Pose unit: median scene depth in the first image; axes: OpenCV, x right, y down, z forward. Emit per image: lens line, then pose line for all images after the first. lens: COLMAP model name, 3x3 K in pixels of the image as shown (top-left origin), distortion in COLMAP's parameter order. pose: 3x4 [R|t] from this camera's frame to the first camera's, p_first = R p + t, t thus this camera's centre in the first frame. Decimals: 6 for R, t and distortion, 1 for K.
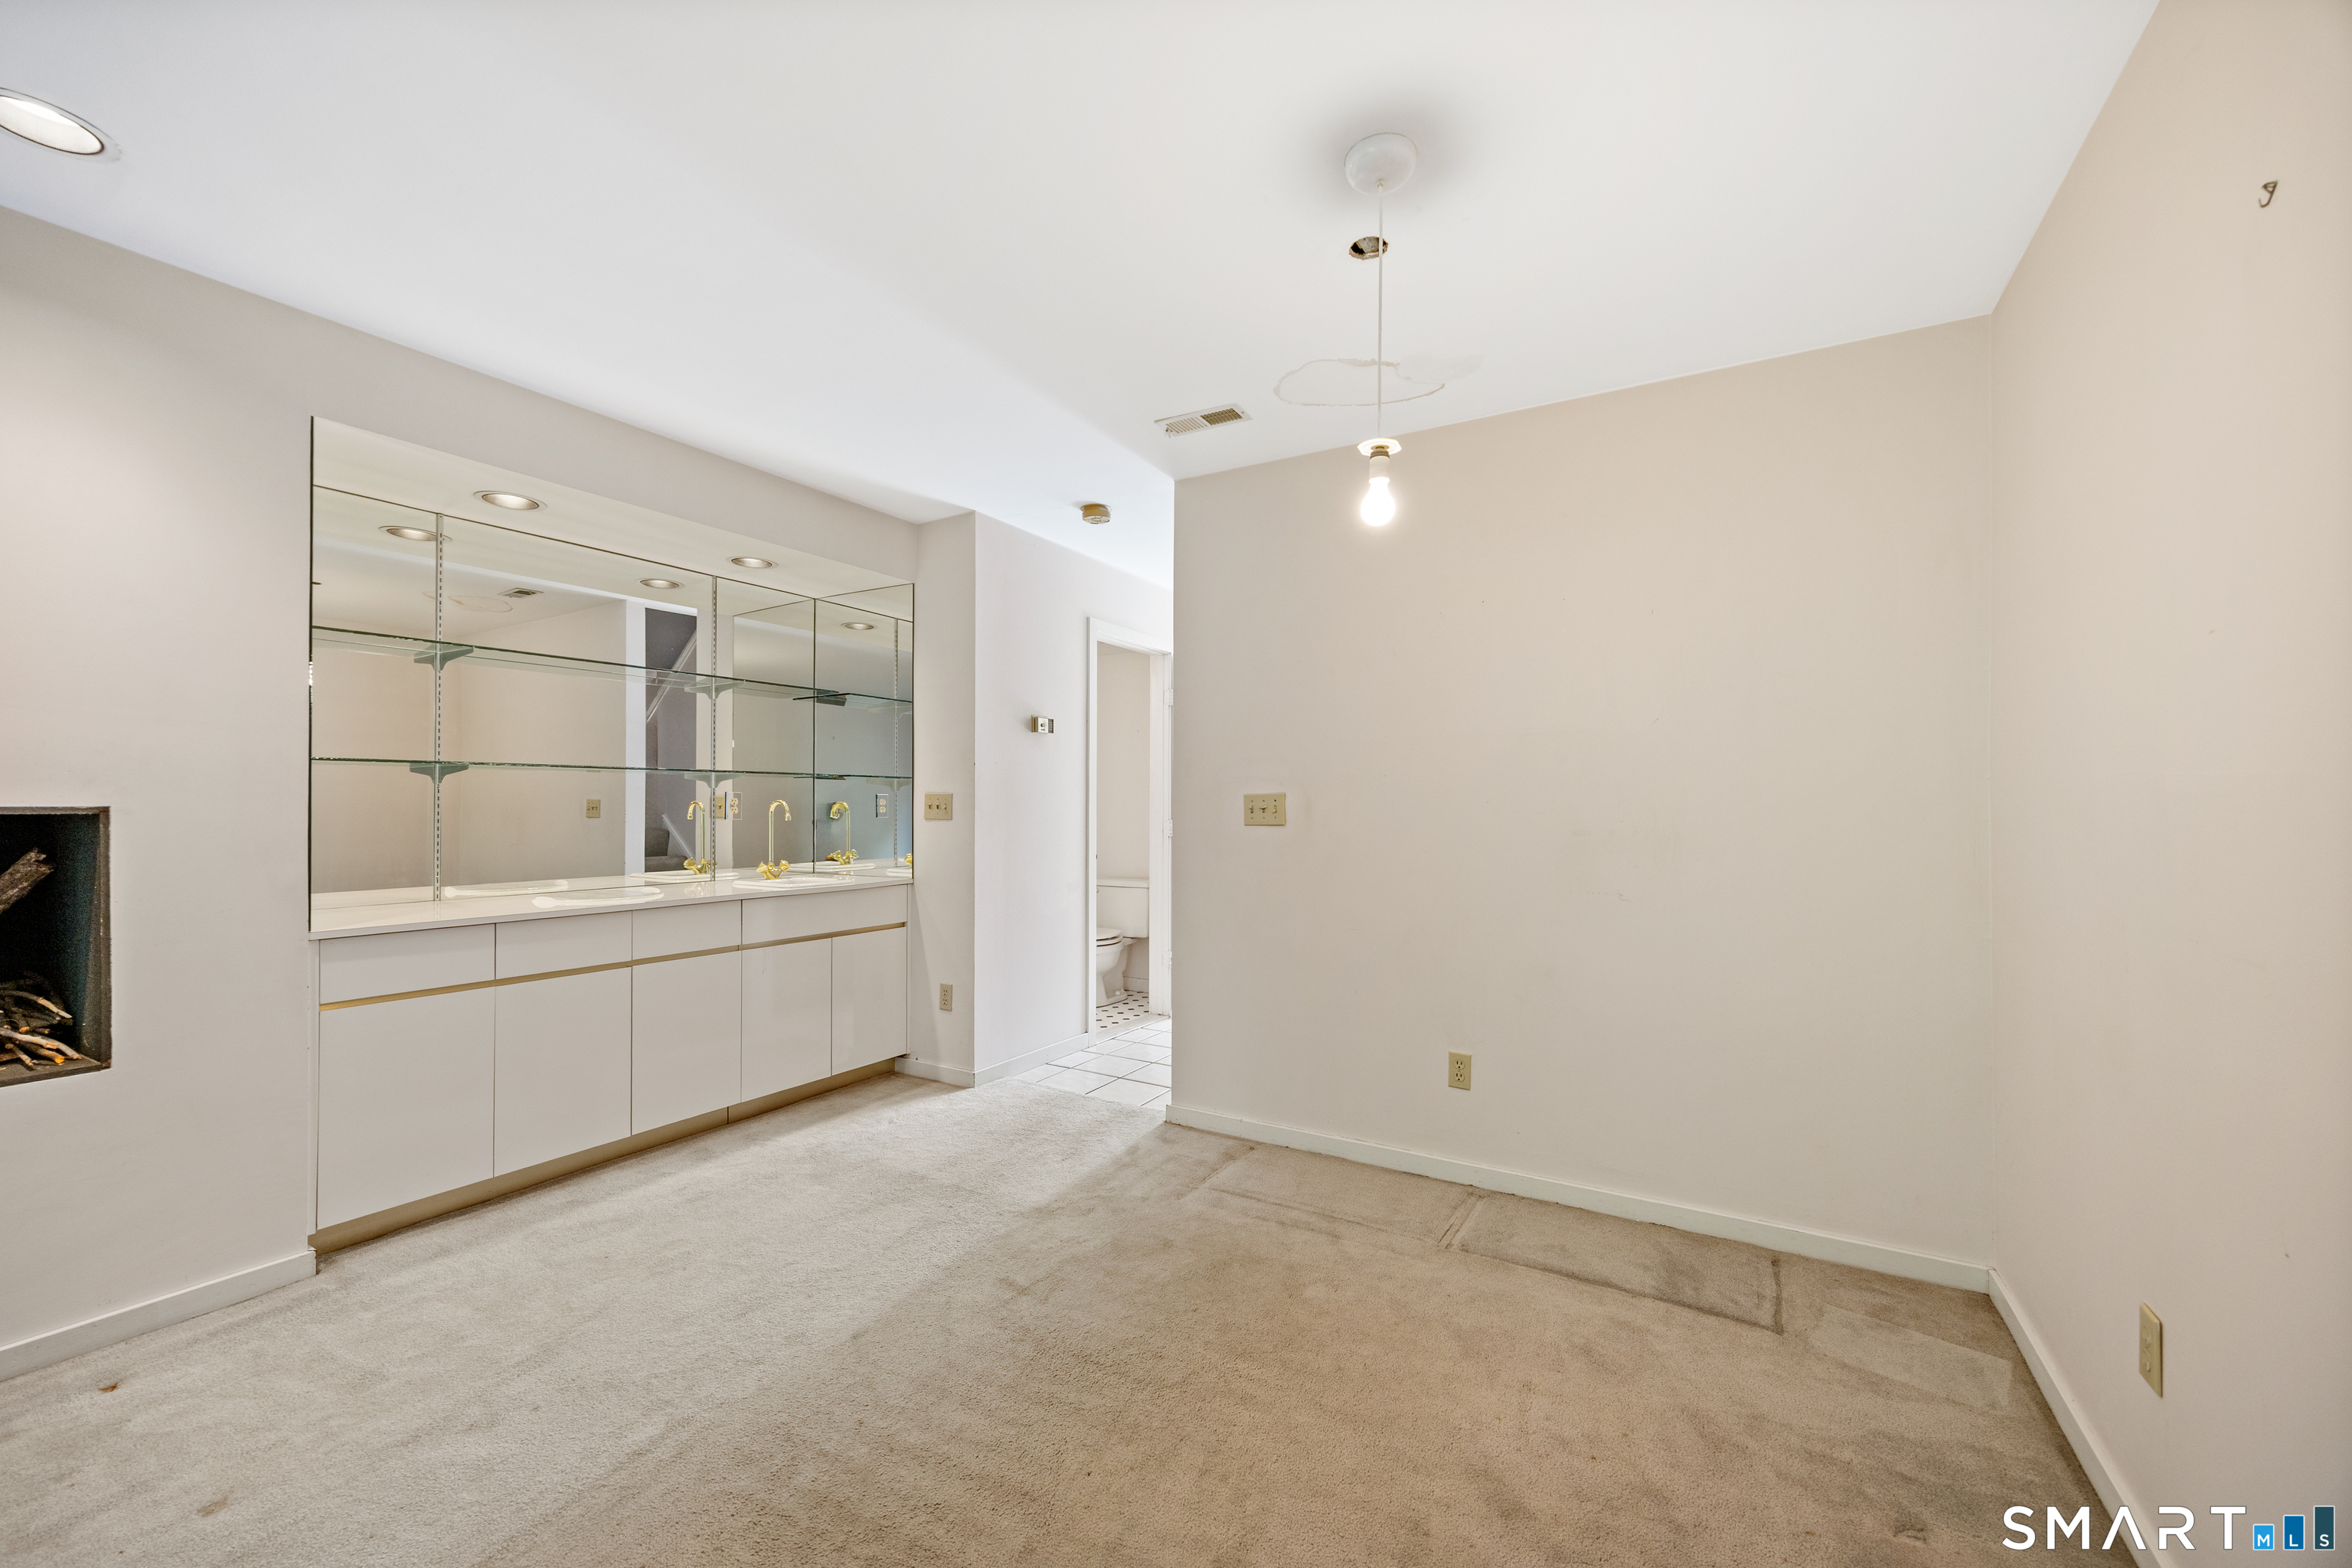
lens RADIAL K [[921.7, 0, 1170.3], [0, 921.7, 798.9], [0, 0, 1]] dist [-0.000175, 0.000065]
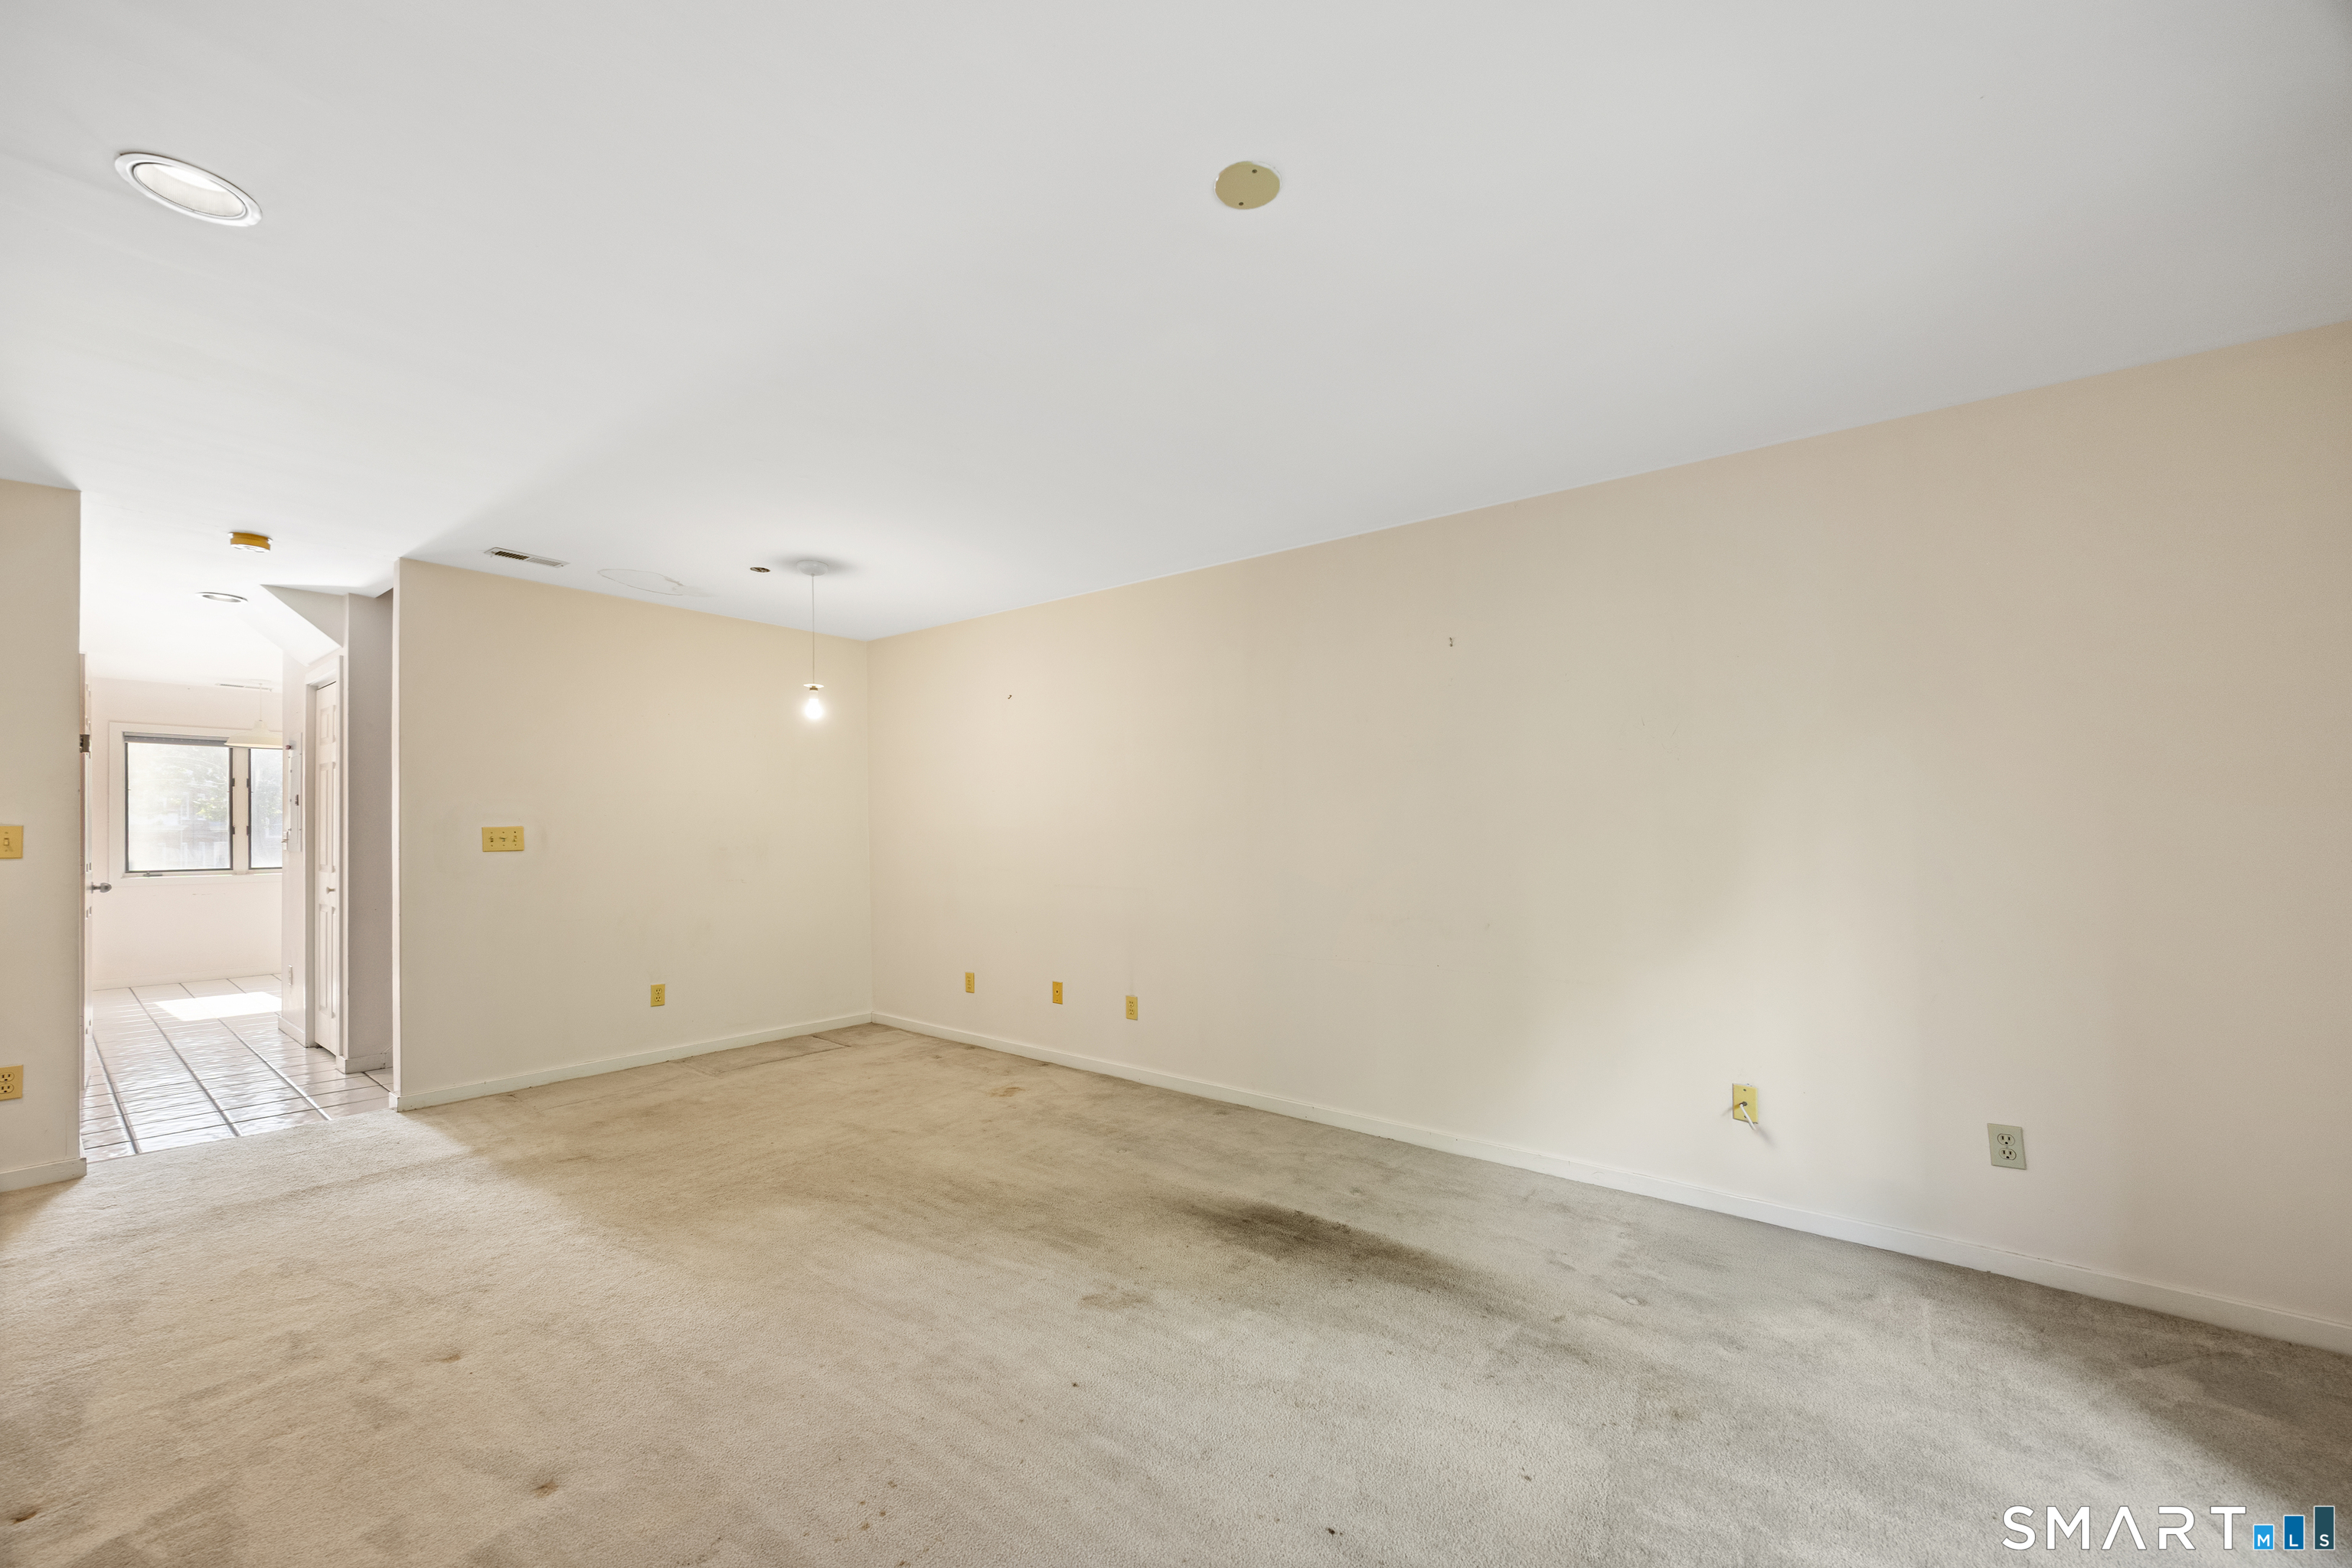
lens RADIAL K [[921.7, 0, 1158.4], [0, 921.7, 824.6], [0, 0, 1]] dist [-0.000175, 0.000065]
pose [[0.146133, -0.000559, 0.989265, -1.097381], [0.004392, 0.999990, -0.000084, -0.004969], [-0.989255, 0.004357, 0.146134, -0.113817]]
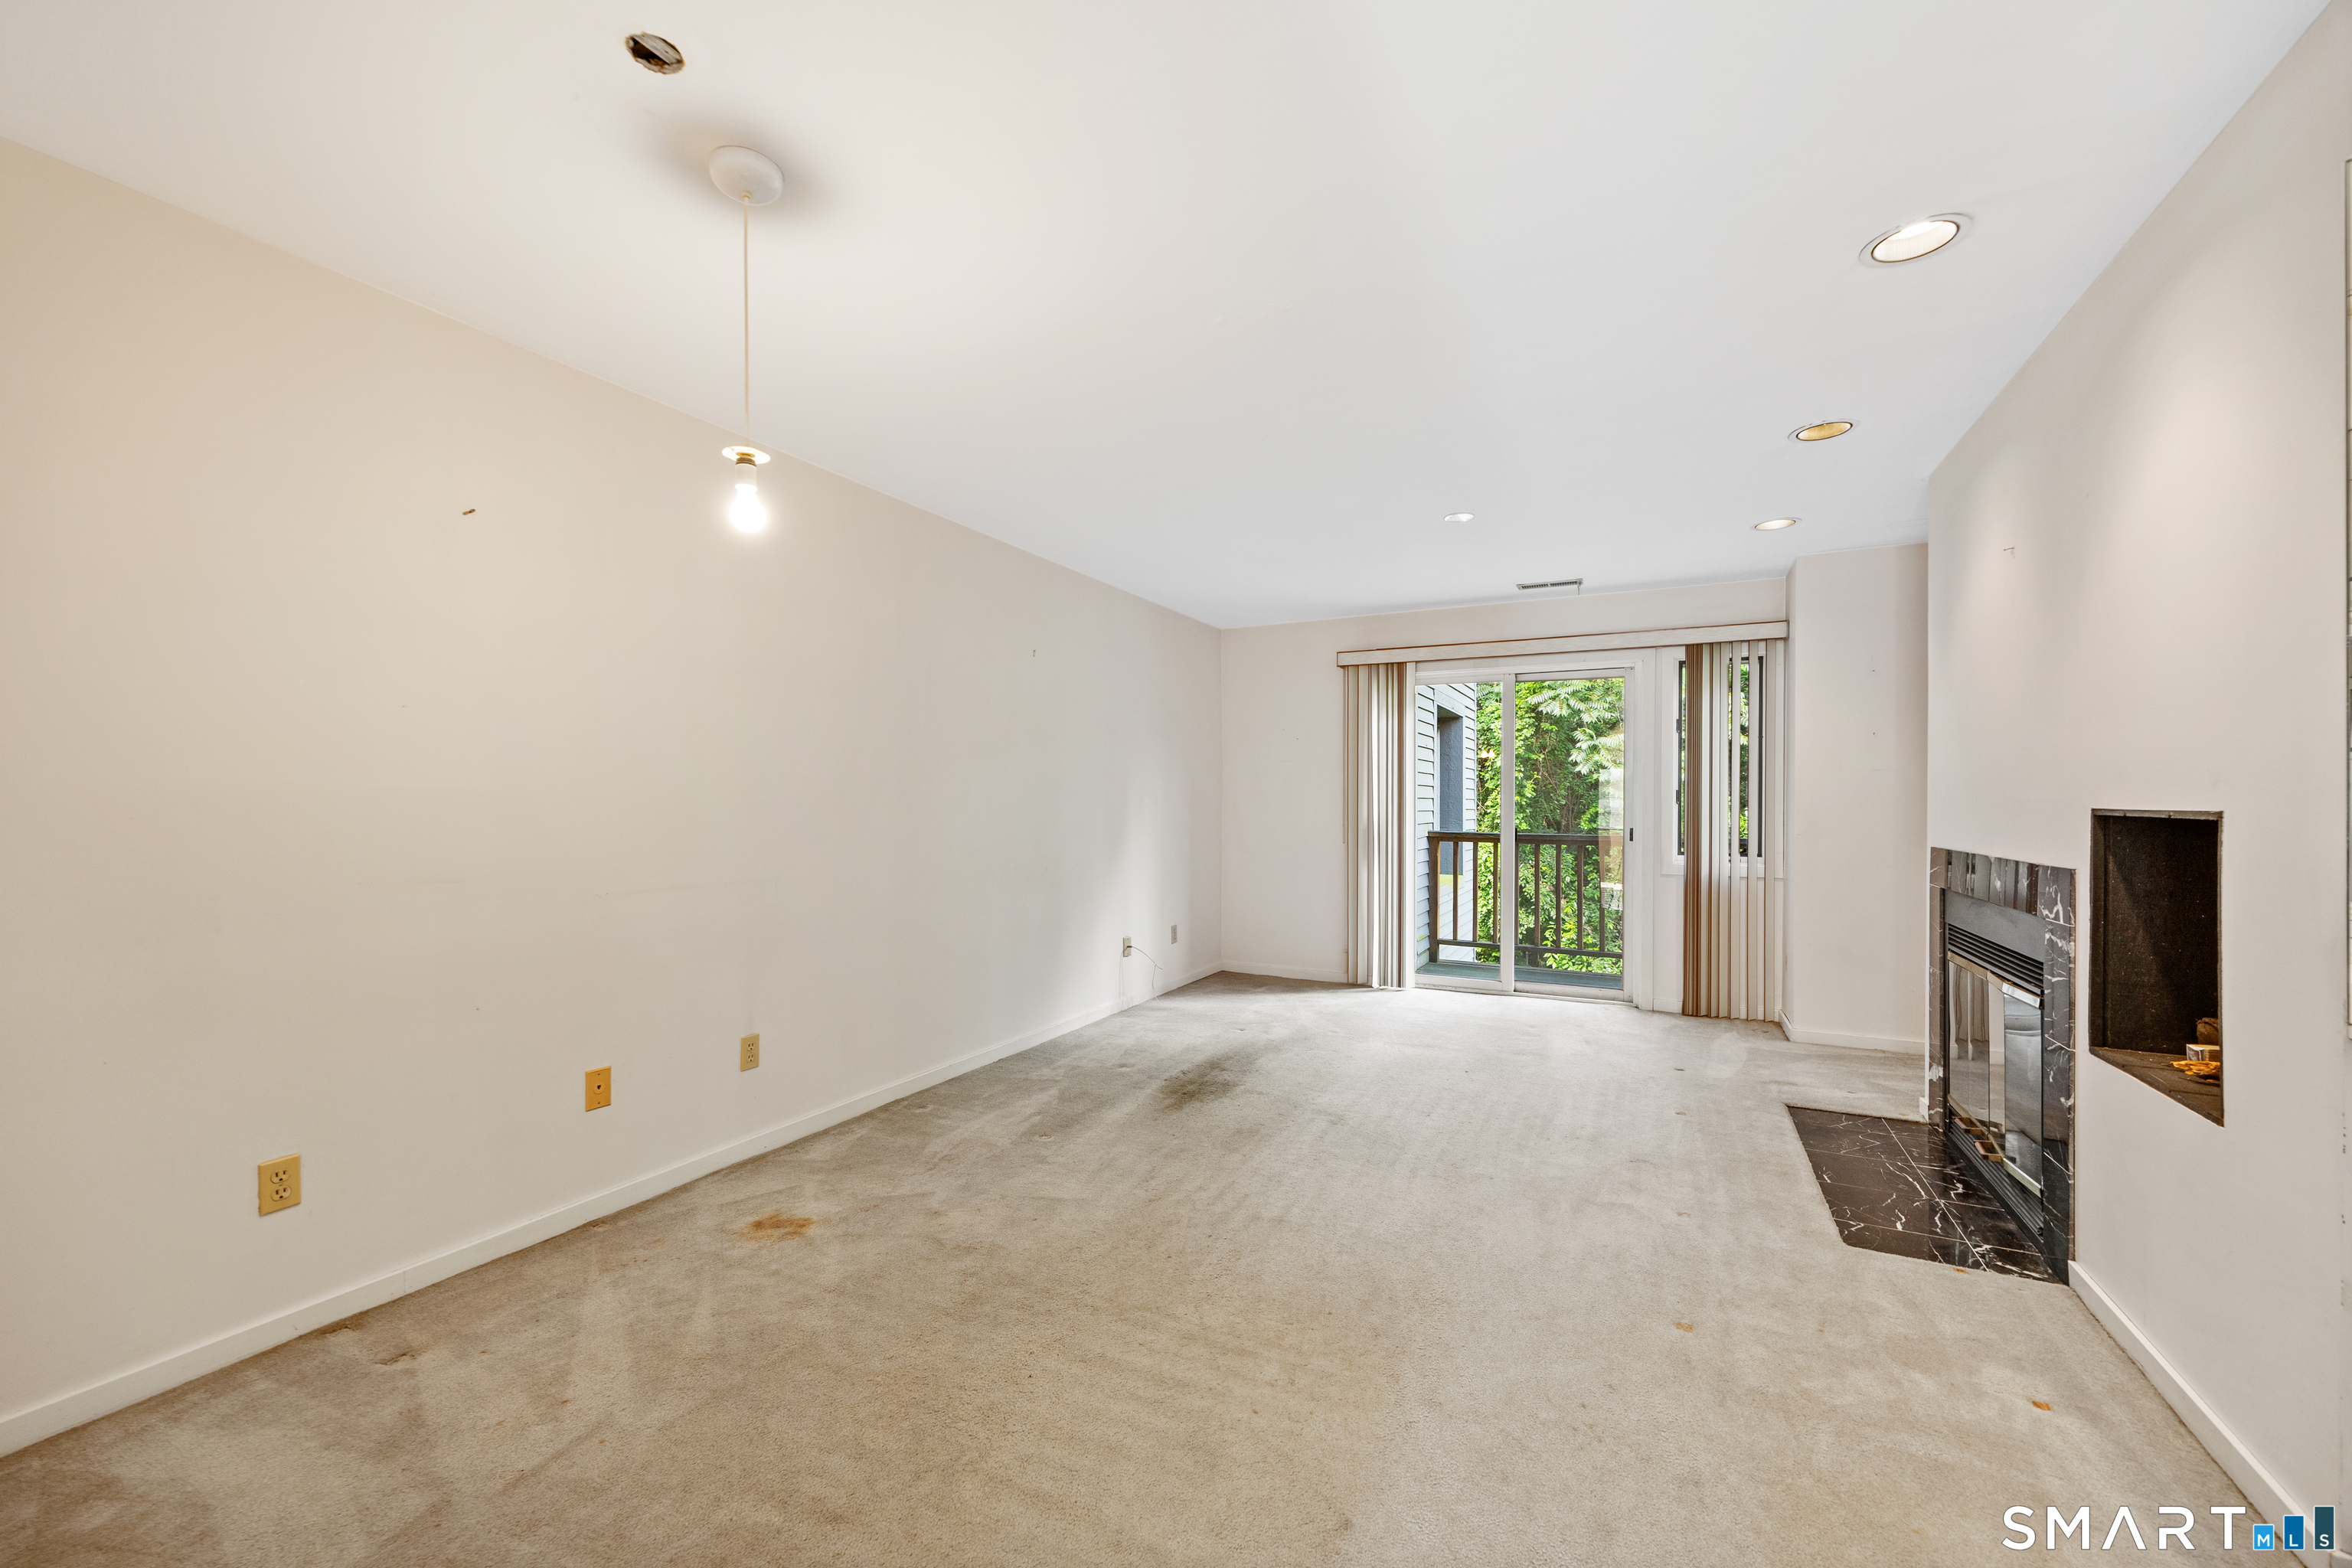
lens RADIAL K [[921.7, 0, 1181.8], [0, 921.7, 795.5], [0, 0, 1]] dist [-0.000175, 0.000065]
pose [[-0.997685, -0.010568, -0.067182, -0.102316], [-0.010228, 0.999933, -0.005406, 0.004158], [0.067235, -0.004707, -0.997726, 1.131072]]
